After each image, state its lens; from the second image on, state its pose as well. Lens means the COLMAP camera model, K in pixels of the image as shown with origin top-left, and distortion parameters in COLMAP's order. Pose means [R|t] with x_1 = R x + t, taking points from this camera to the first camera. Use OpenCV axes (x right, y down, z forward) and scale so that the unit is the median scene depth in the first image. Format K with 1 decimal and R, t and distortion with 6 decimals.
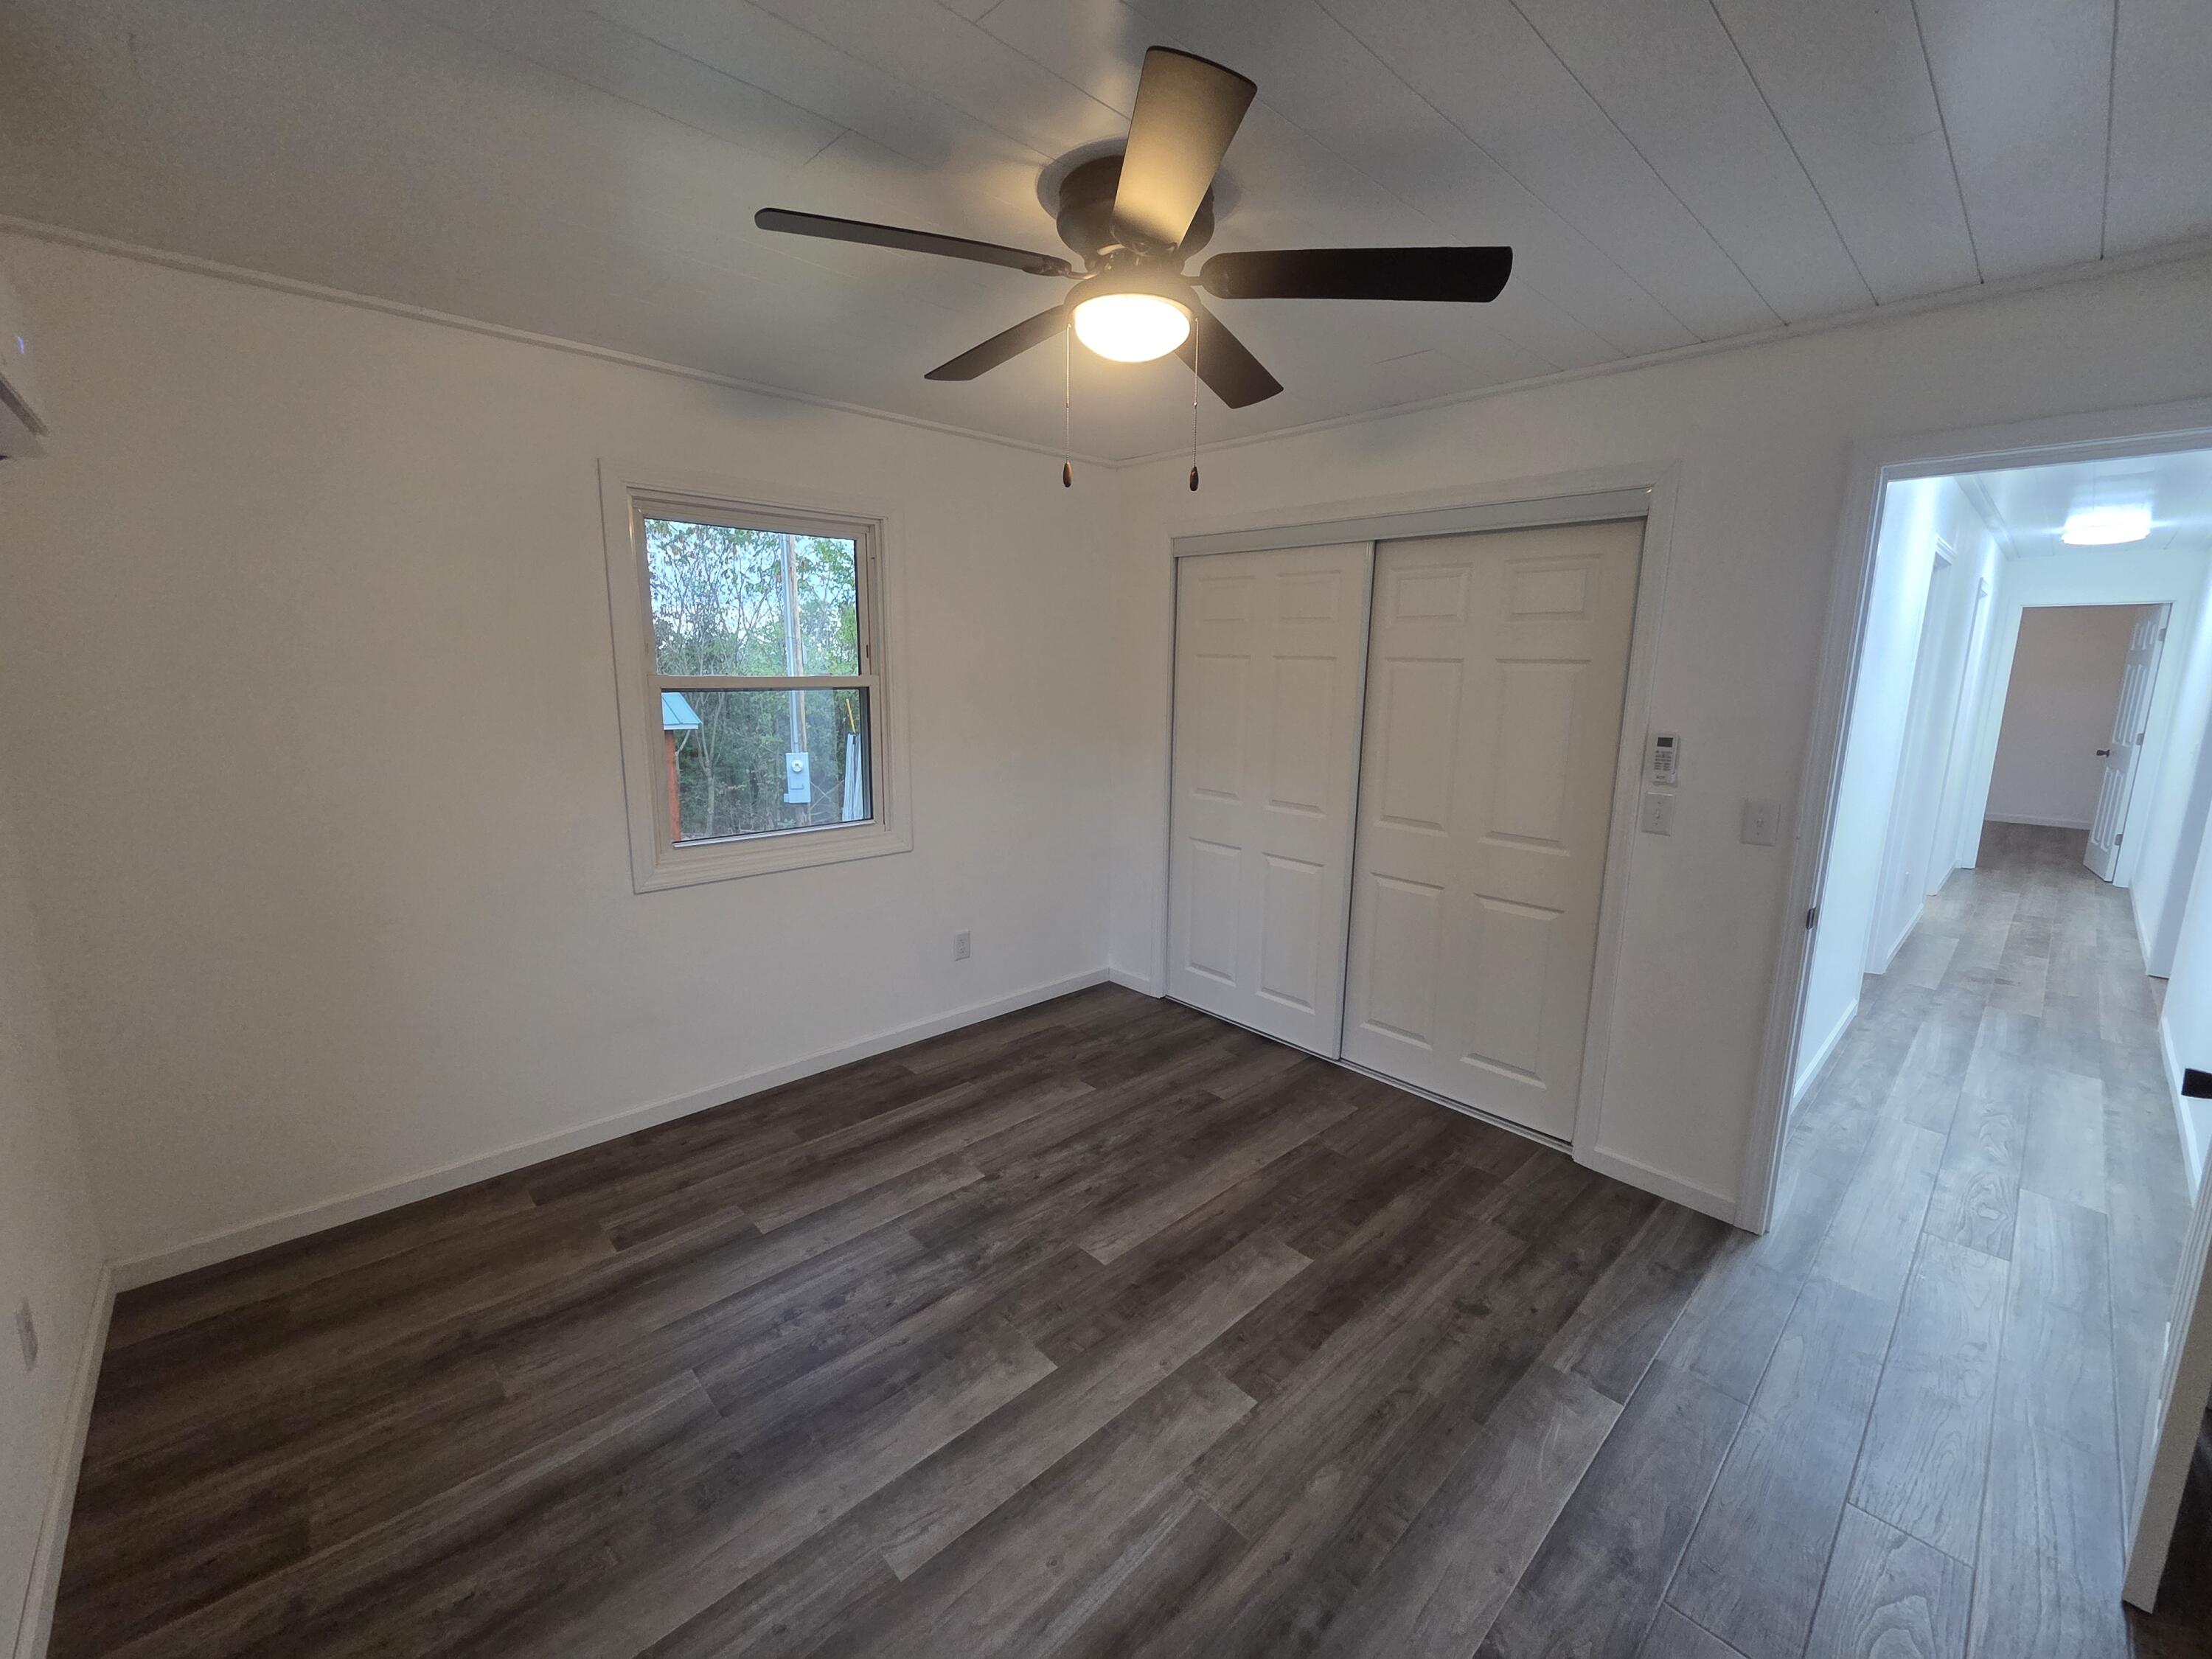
lens RADIAL K [[904.6, 0, 1100.1], [0, 904.6, 828.4], [0, 0, 1]] dist [0.002259, -0.000430]
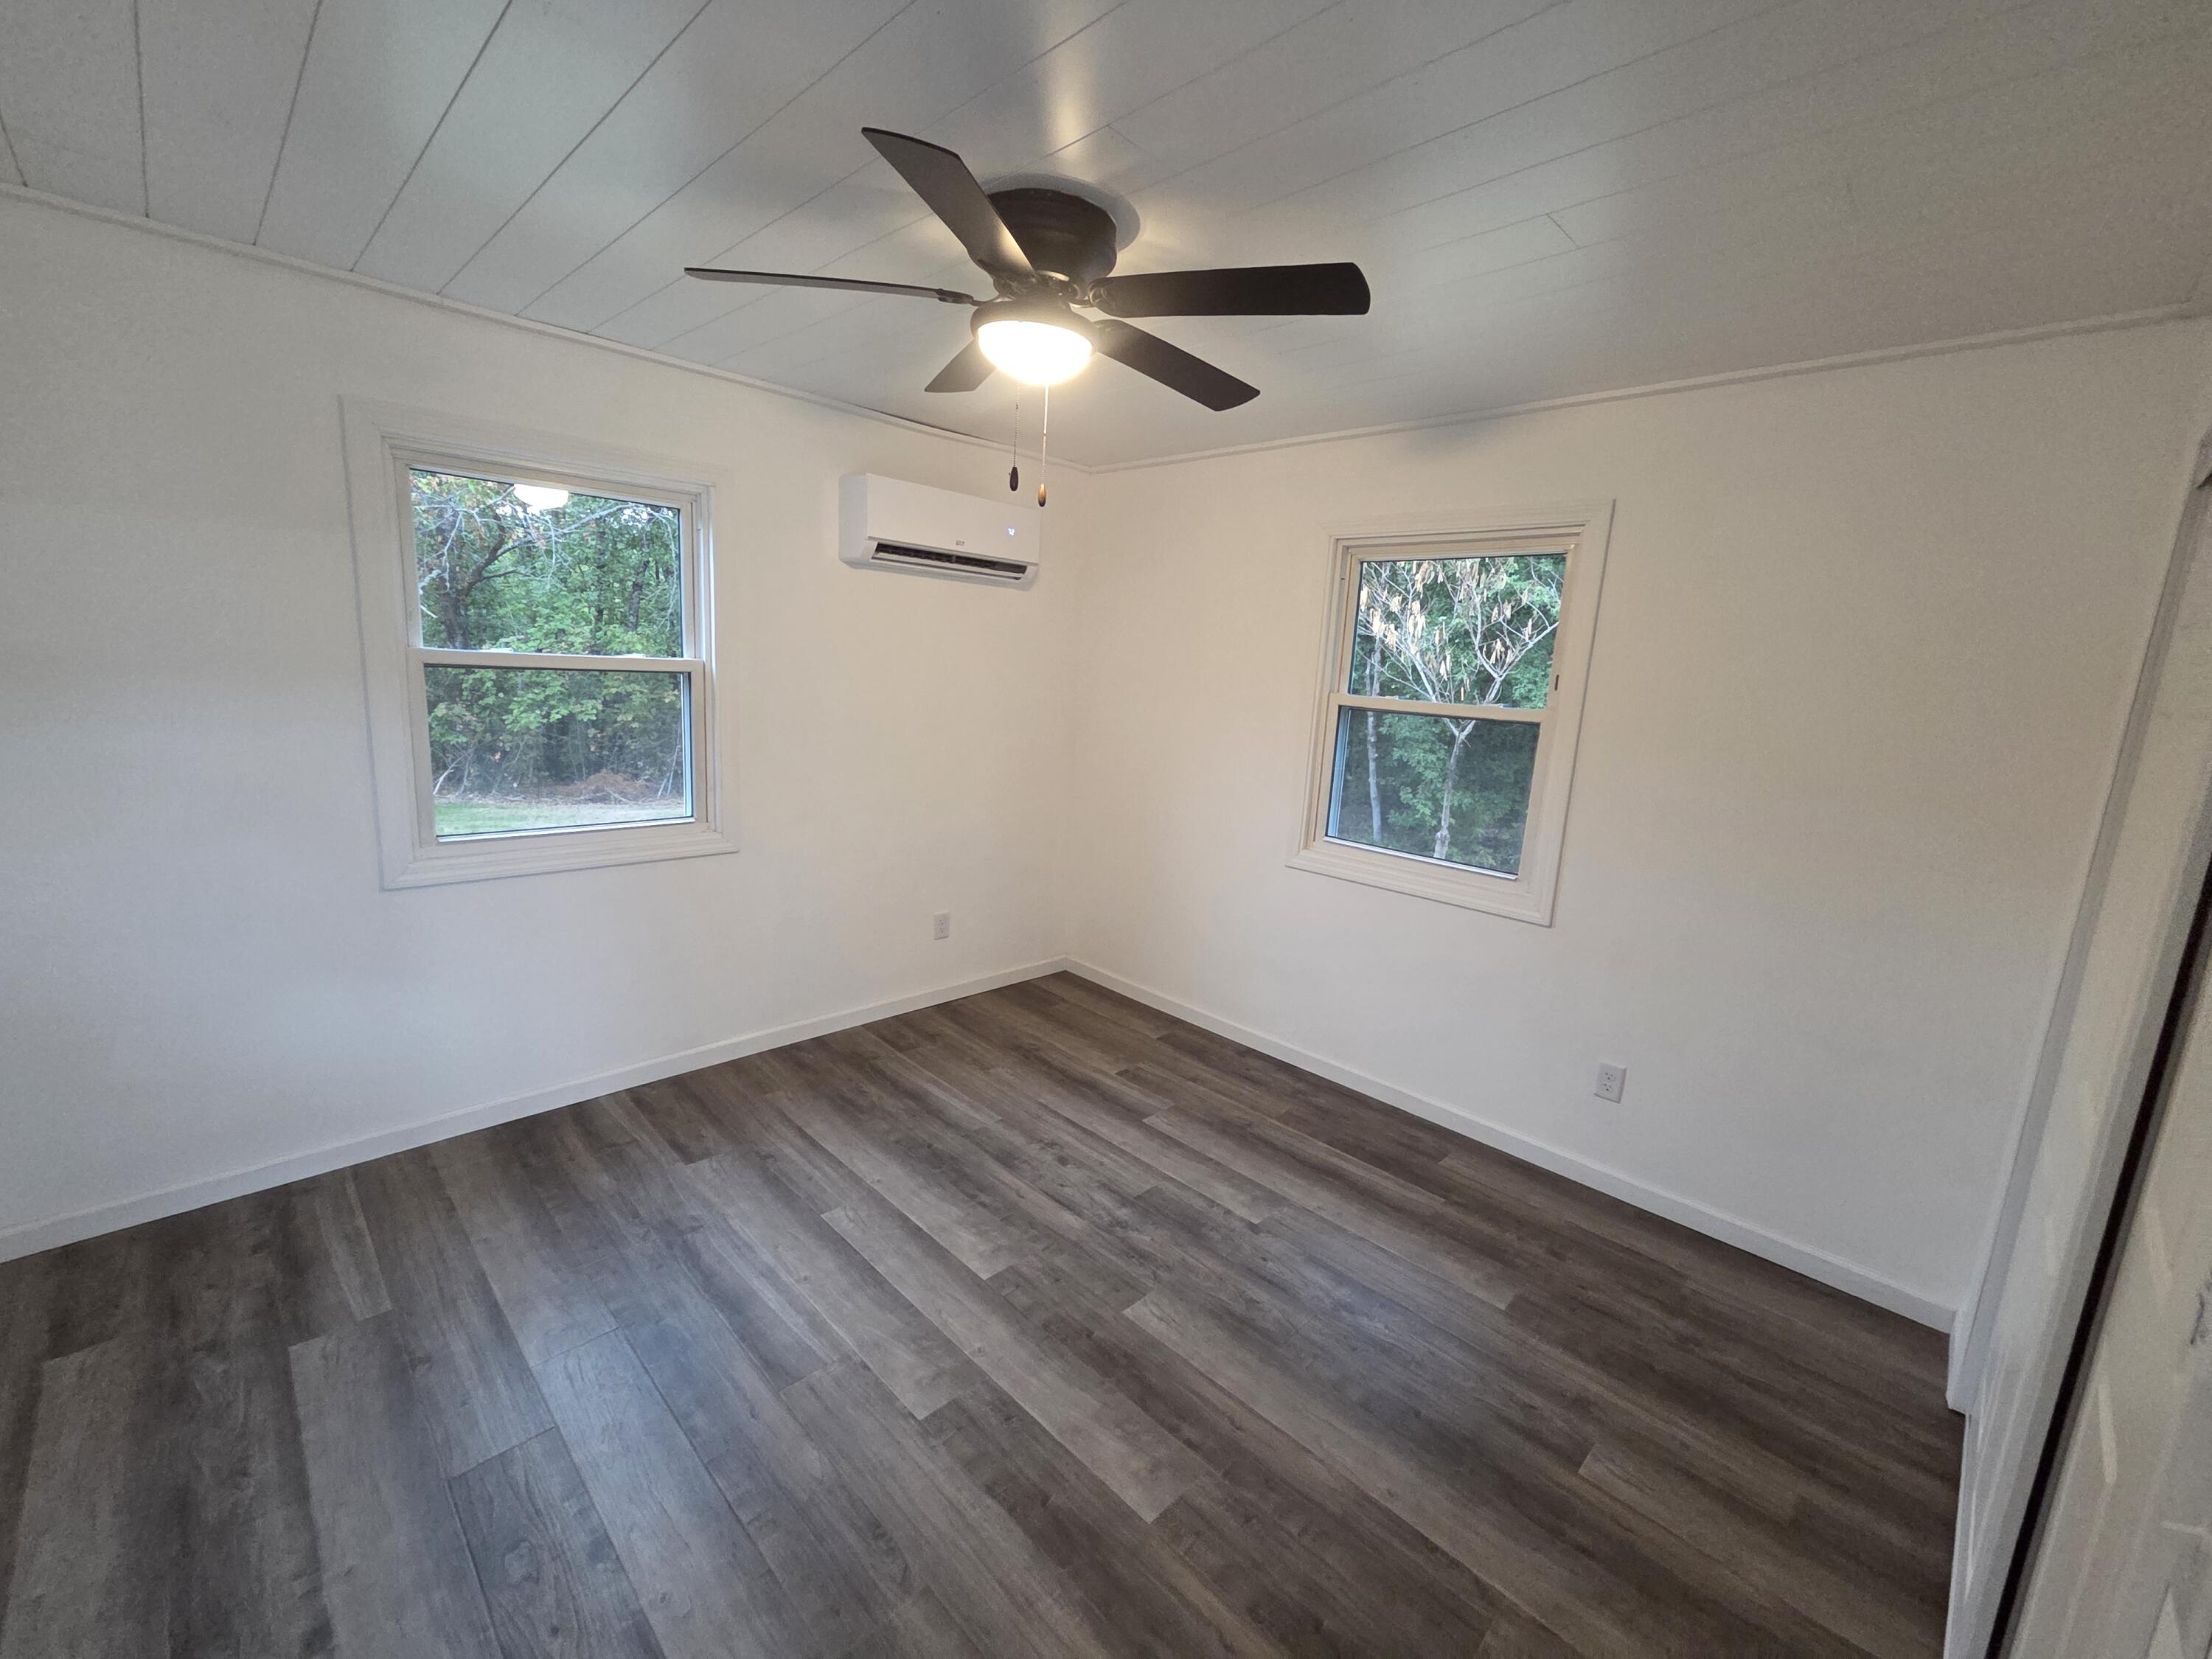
lens RADIAL K [[904.6, 0, 1105.0], [0, 904.6, 817.7], [0, 0, 1]] dist [0.002259, -0.000430]
pose [[0.037027, 0.163566, -0.985837, 1.046343], [-0.240452, 0.958988, 0.150080, -0.176080], [0.969955, 0.231490, 0.074838, 0.990208]]
